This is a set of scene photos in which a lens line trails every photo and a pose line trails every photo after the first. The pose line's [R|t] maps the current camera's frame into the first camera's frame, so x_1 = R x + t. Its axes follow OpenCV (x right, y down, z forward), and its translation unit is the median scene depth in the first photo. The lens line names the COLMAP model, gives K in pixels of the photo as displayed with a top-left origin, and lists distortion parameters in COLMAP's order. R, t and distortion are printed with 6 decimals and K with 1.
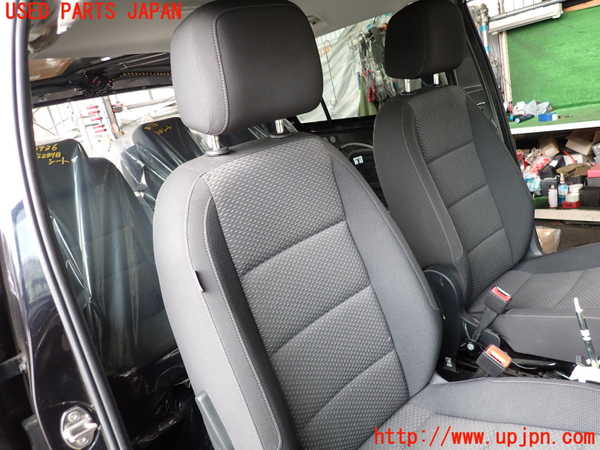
lens RADIAL K [[446.1, 0, 296.6], [0, 446.1, 227.9], [0, 0, 1]] dist [0.005817, -0.002058]
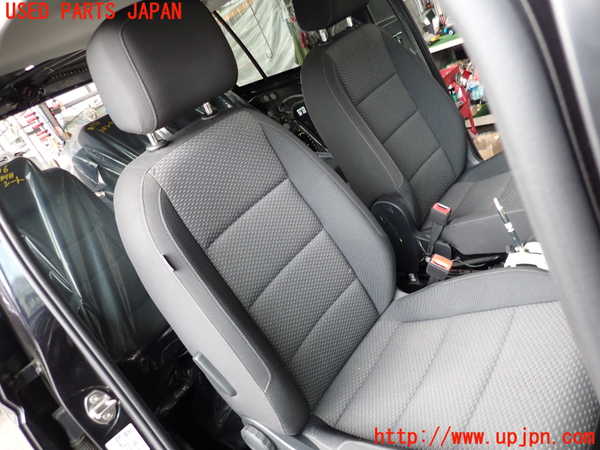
lens RADIAL K [[446.1, 0, 296.6], [0, 446.1, 227.9], [0, 0, 1]] dist [0.005817, -0.002058]
pose [[0.971244, -0.235258, 0.036602, 0.047071], [0.230151, 0.967068, 0.108674, -0.009990], [-0.060963, -0.097125, 0.993403, -0.091506]]
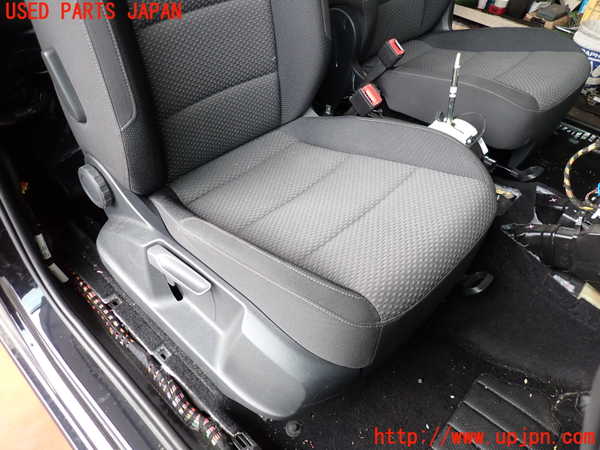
lens RADIAL K [[446.1, 0, 296.6], [0, 446.1, 227.9], [0, 0, 1]] dist [0.005817, -0.002058]
pose [[0.956725, 0.142410, 0.253765, 0.051107], [-0.245909, 0.861929, 0.443405, 0.101671], [-0.155583, -0.486619, 0.859649, -0.005629]]
